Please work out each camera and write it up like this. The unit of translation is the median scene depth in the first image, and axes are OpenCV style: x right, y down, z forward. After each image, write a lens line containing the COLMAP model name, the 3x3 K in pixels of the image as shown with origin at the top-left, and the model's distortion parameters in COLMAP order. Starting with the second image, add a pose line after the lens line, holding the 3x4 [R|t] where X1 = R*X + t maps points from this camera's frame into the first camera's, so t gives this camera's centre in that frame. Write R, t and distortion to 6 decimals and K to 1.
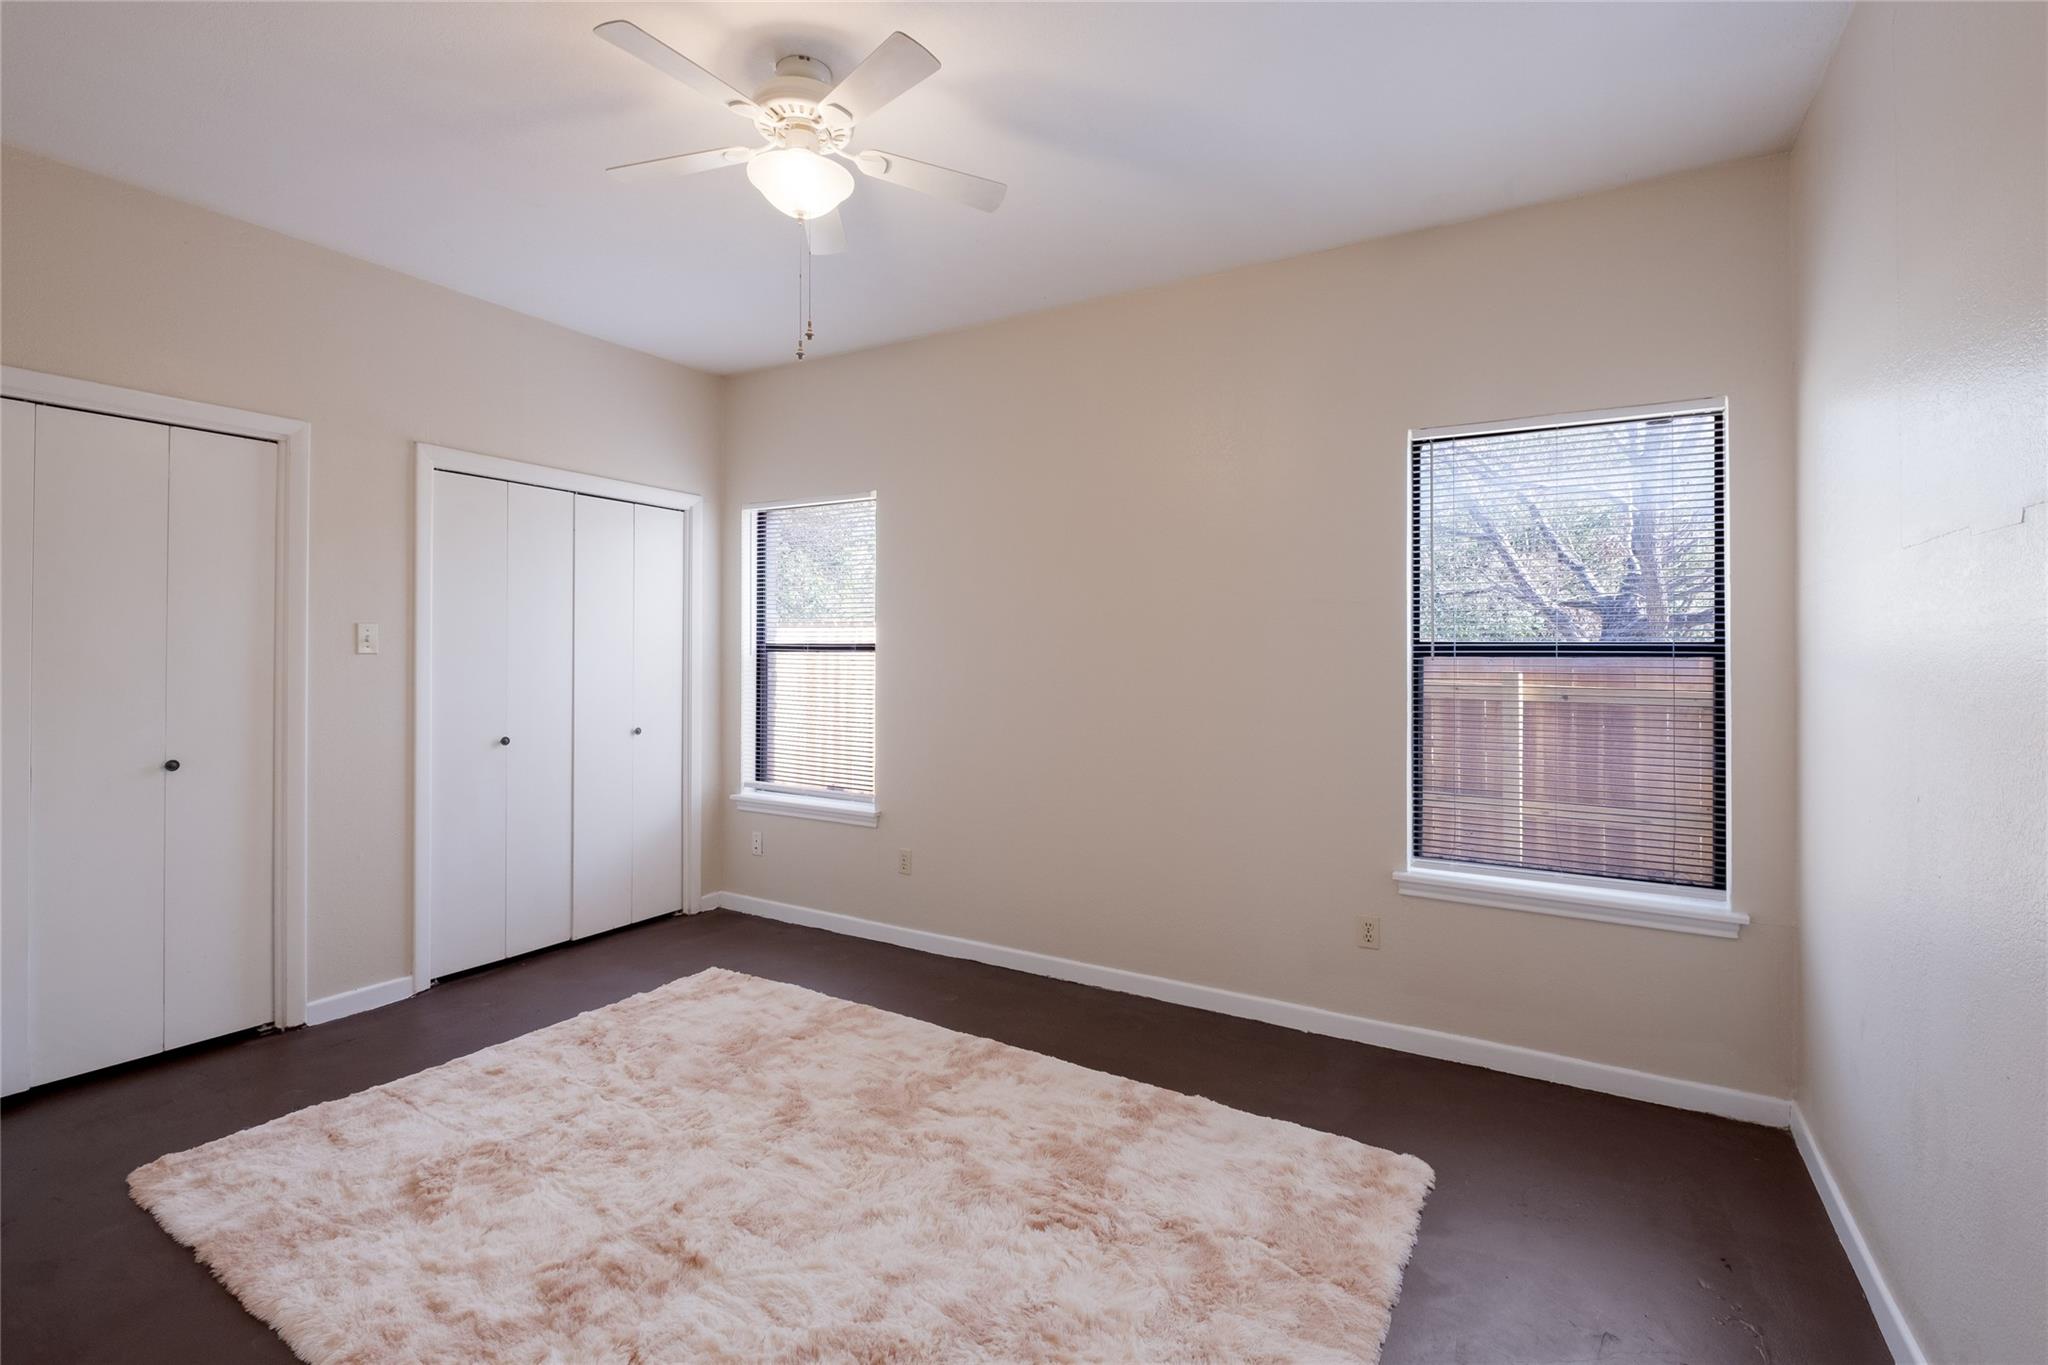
lens RADIAL K [[900.1, 0, 1006.8], [0, 900.1, 647.3], [0, 0, 1]] dist [-0.000560, -0.010671]
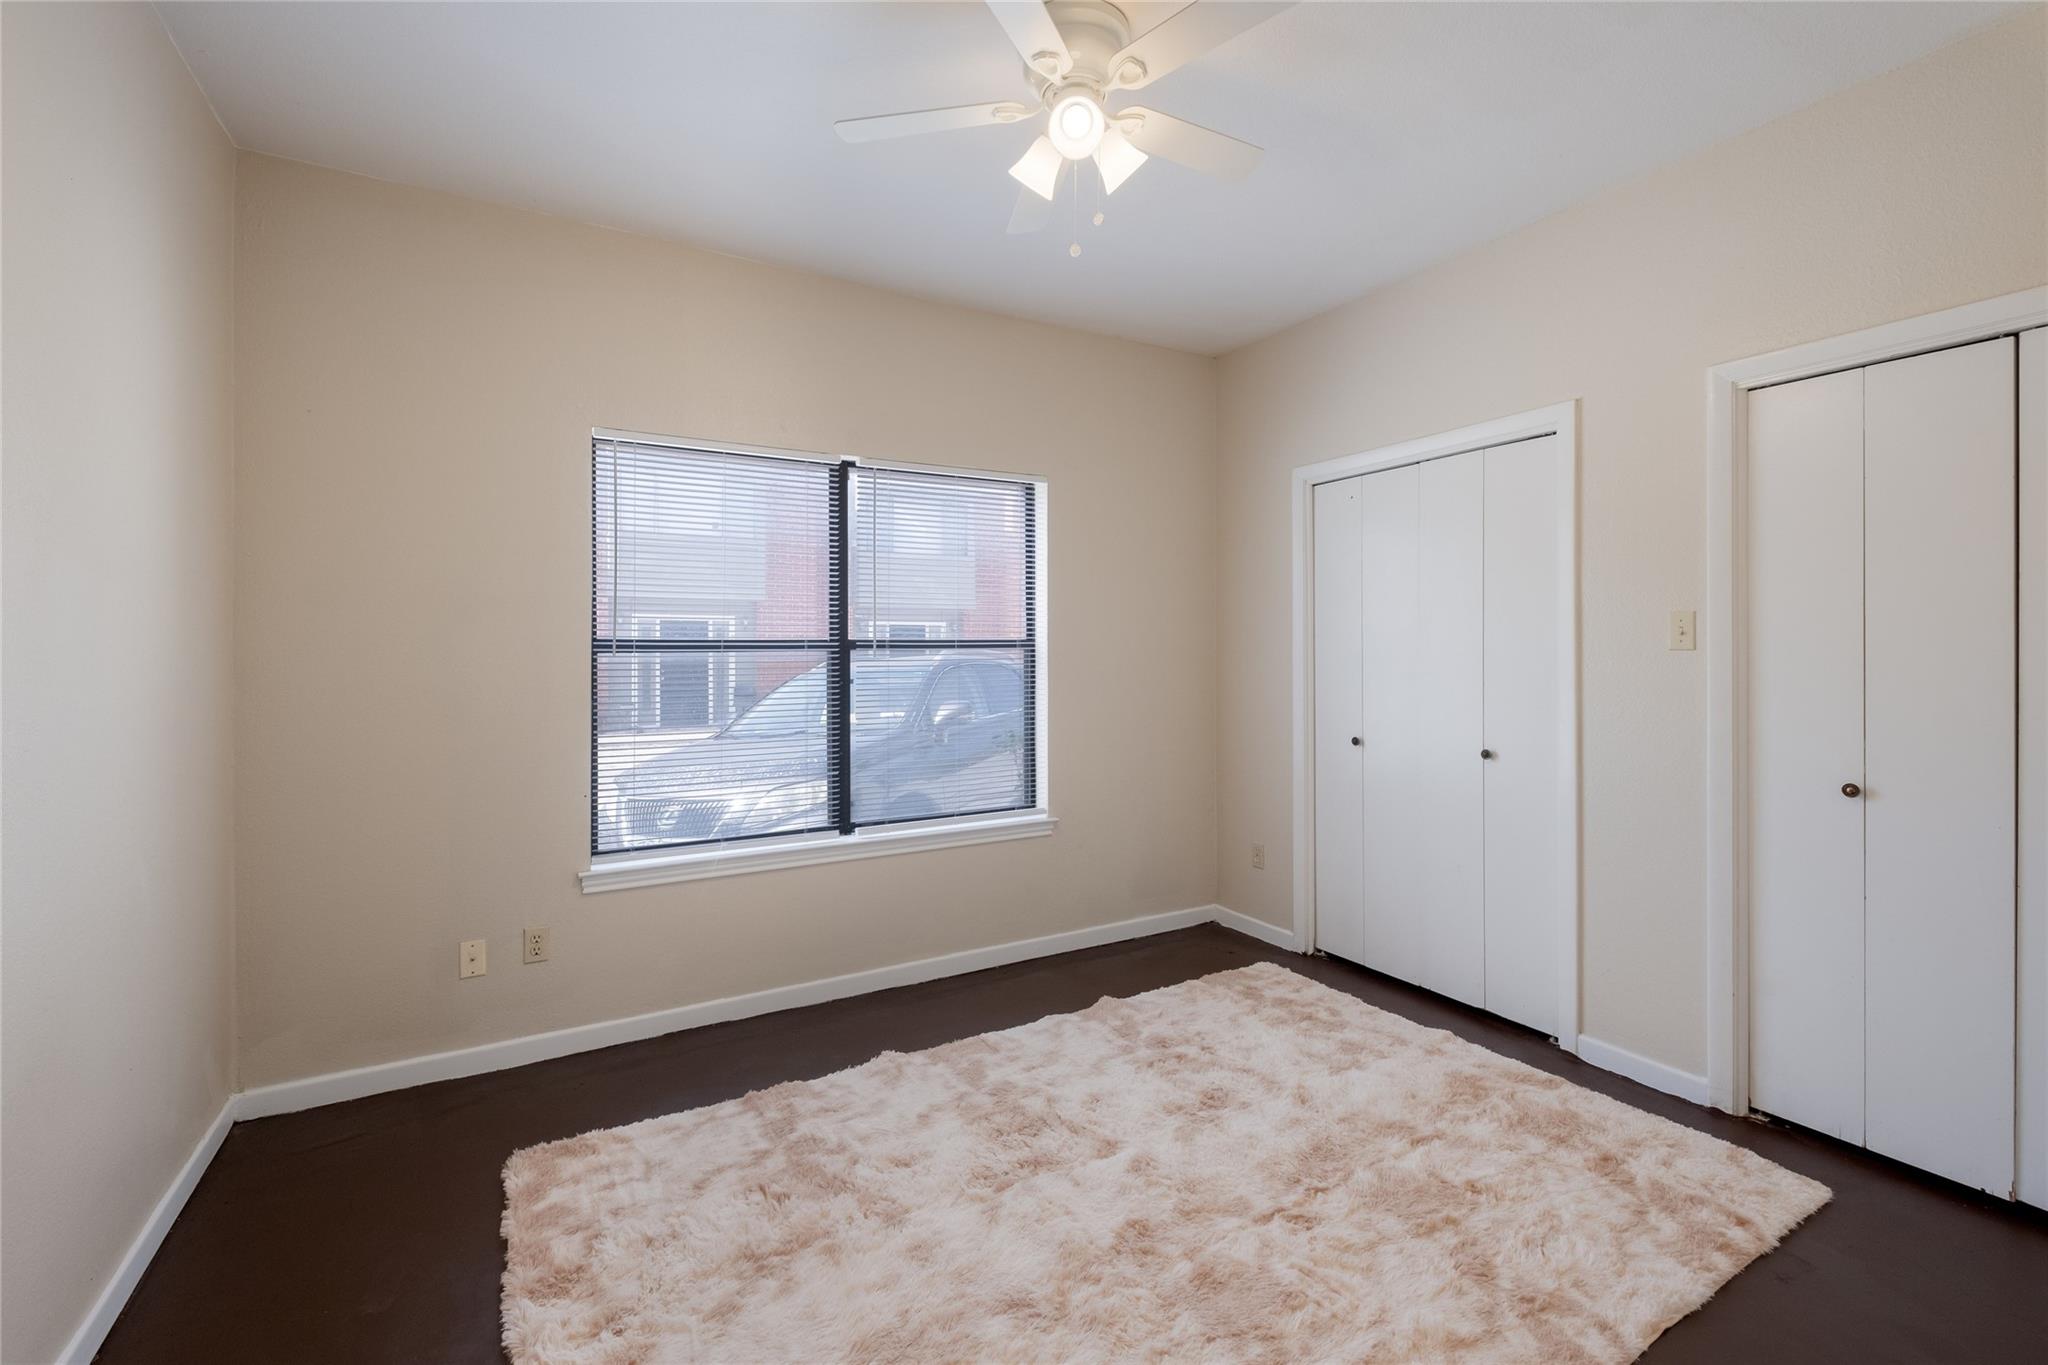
lens RADIAL K [[900.1, 0, 1006.8], [0, 900.1, 647.3], [0, 0, 1]] dist [-0.000560, -0.010671]
pose [[0.489073, -0.009104, 0.872195, -0.193357], [0.006663, 0.999955, 0.006701, -0.000718], [-0.872217, 0.002534, 0.489112, 0.113452]]
